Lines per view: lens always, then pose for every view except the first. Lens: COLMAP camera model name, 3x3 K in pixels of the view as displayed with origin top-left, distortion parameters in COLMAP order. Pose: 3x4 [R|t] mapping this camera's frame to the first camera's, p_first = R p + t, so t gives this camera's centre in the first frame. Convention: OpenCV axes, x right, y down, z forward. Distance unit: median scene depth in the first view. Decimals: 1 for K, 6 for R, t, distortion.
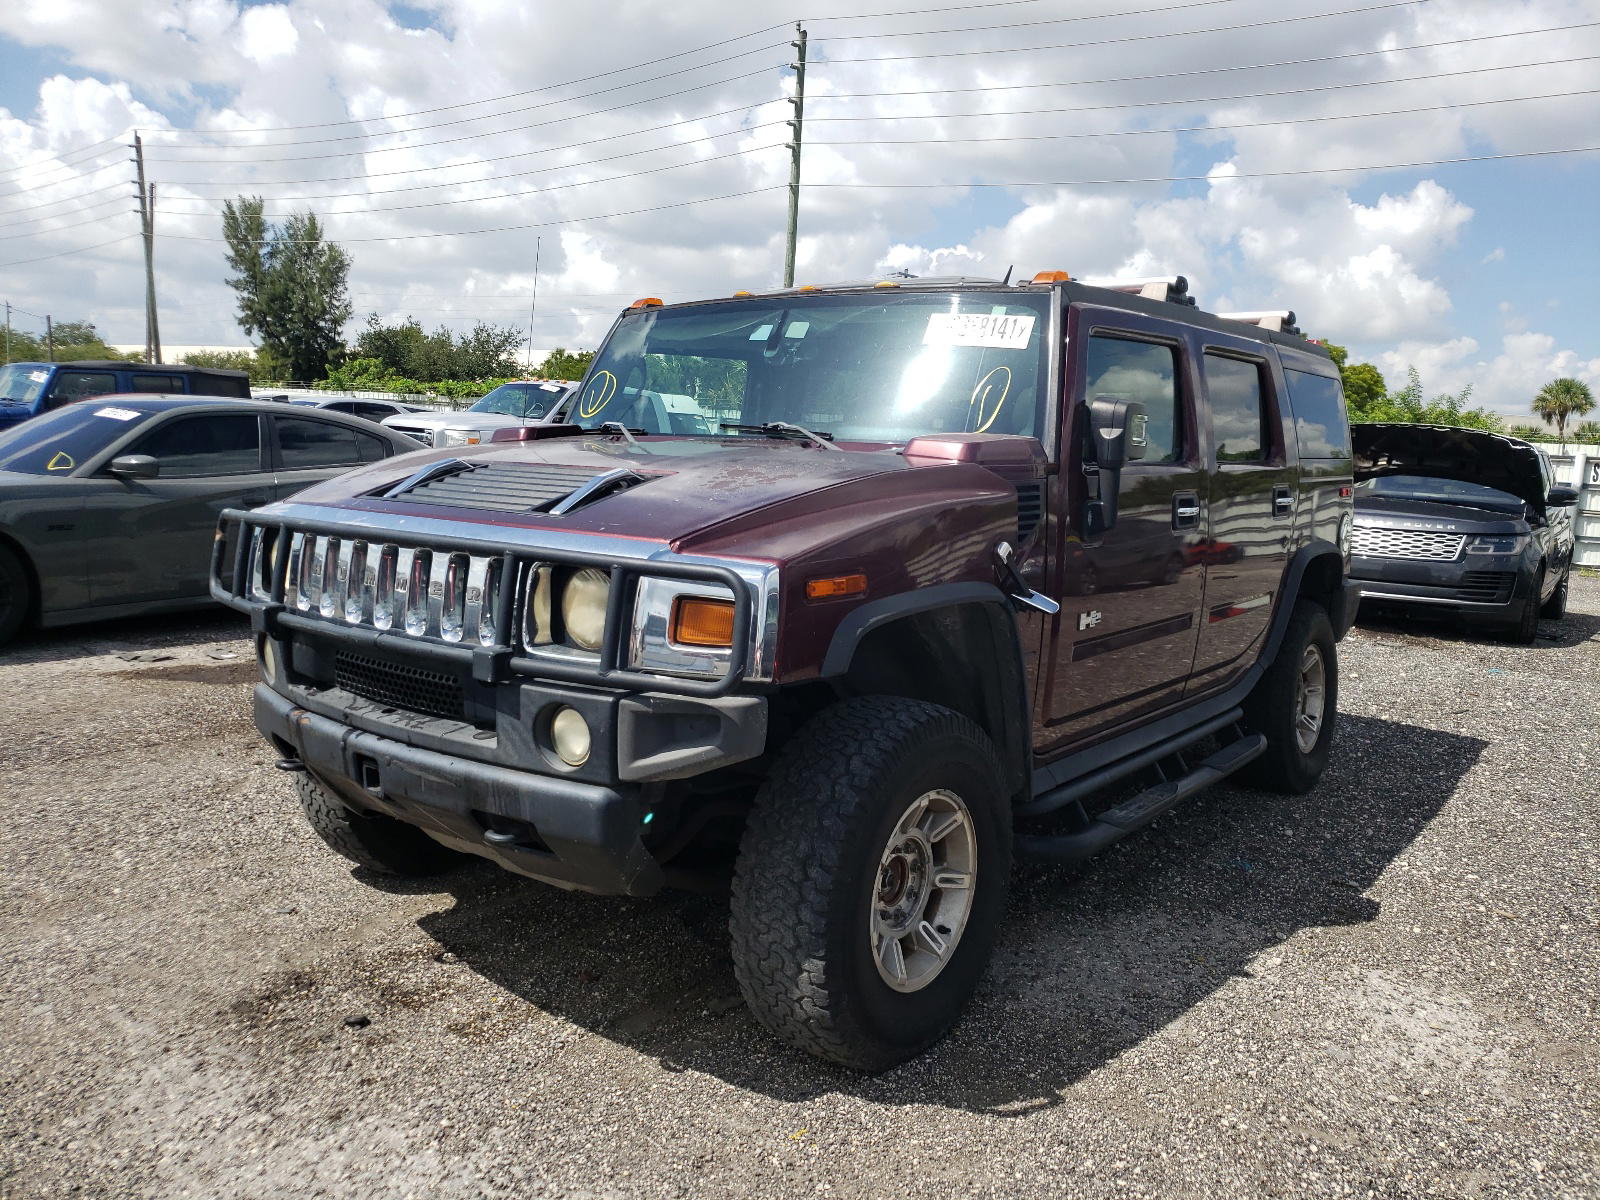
lens RADIAL K [[1260.9, 0, 800.0], [0, 1260.9, 600.0], [0, 0, 1]] dist [0.034924, 0.002281]
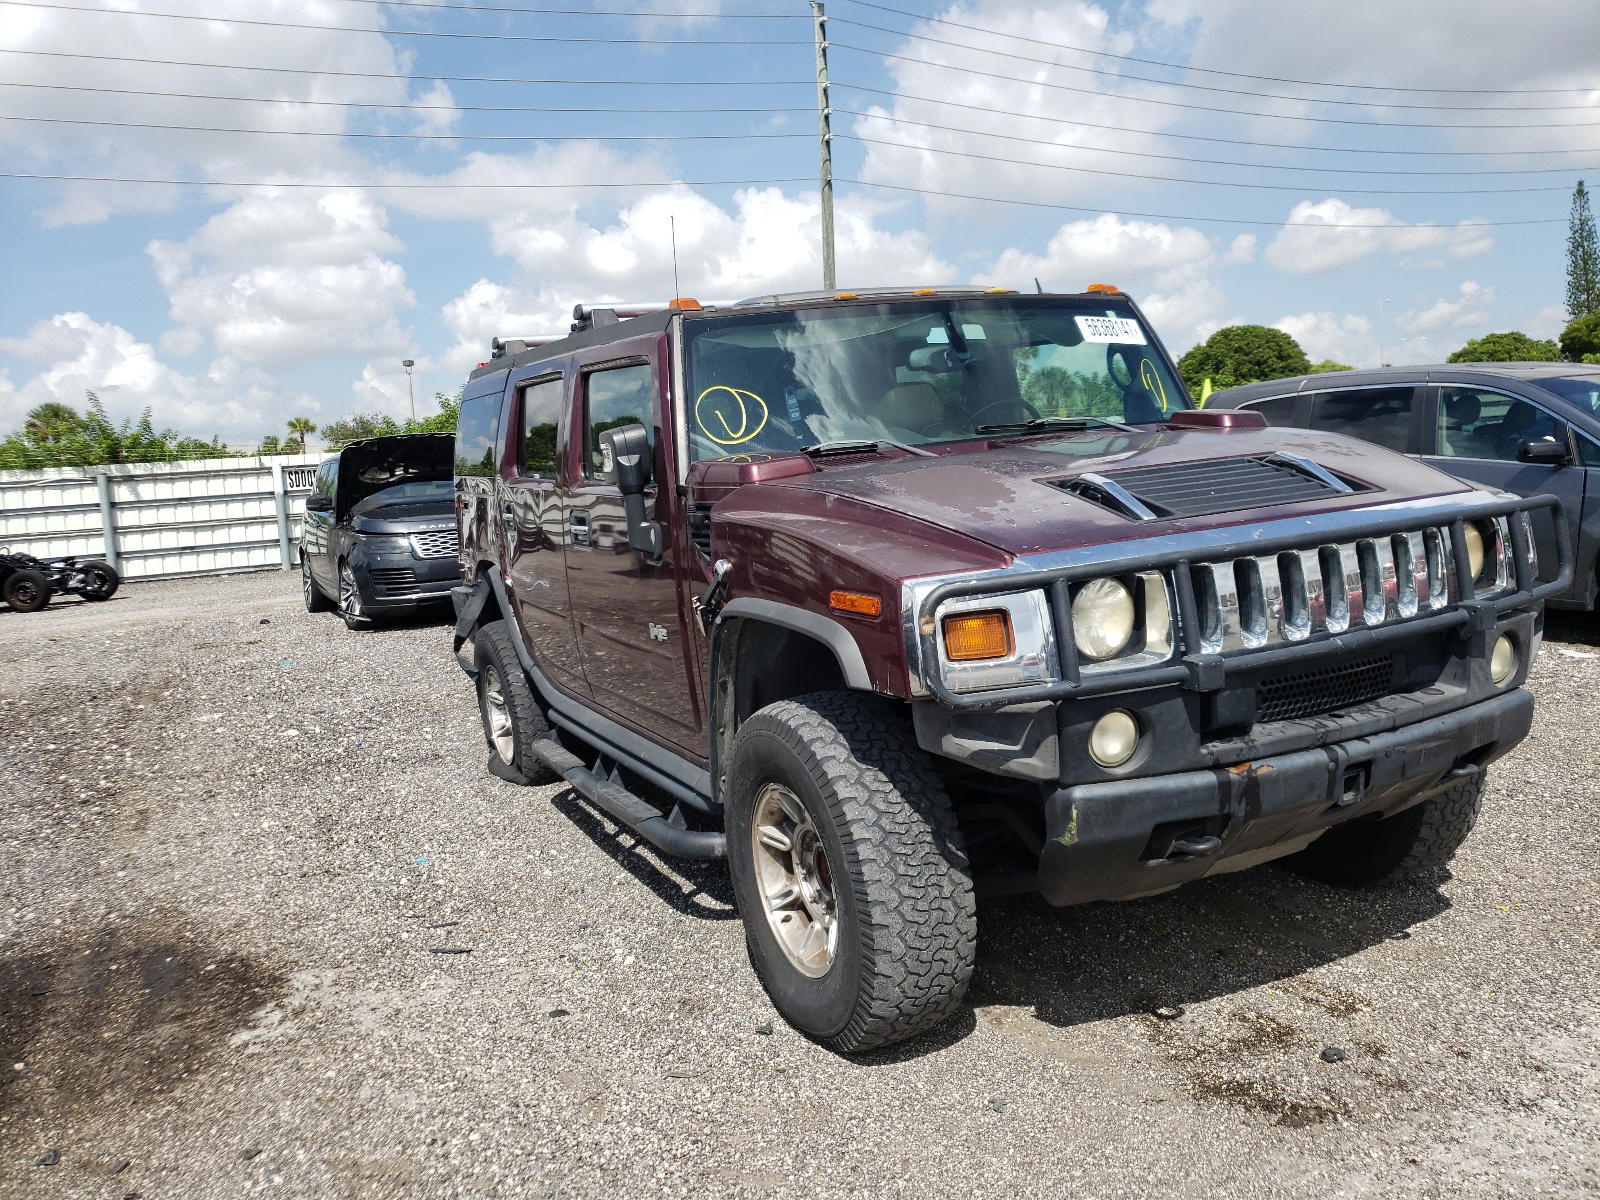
lens RADIAL K [[1260.9, 0, 800.0], [0, 1260.9, 600.0], [0, 0, 1]] dist [0.034924, 0.002281]
pose [[0.411047, -0.189480, 0.891705, -1.014604], [0.207553, 0.971923, 0.110850, -0.144387], [-0.887672, 0.139512, 0.438833, 0.700419]]
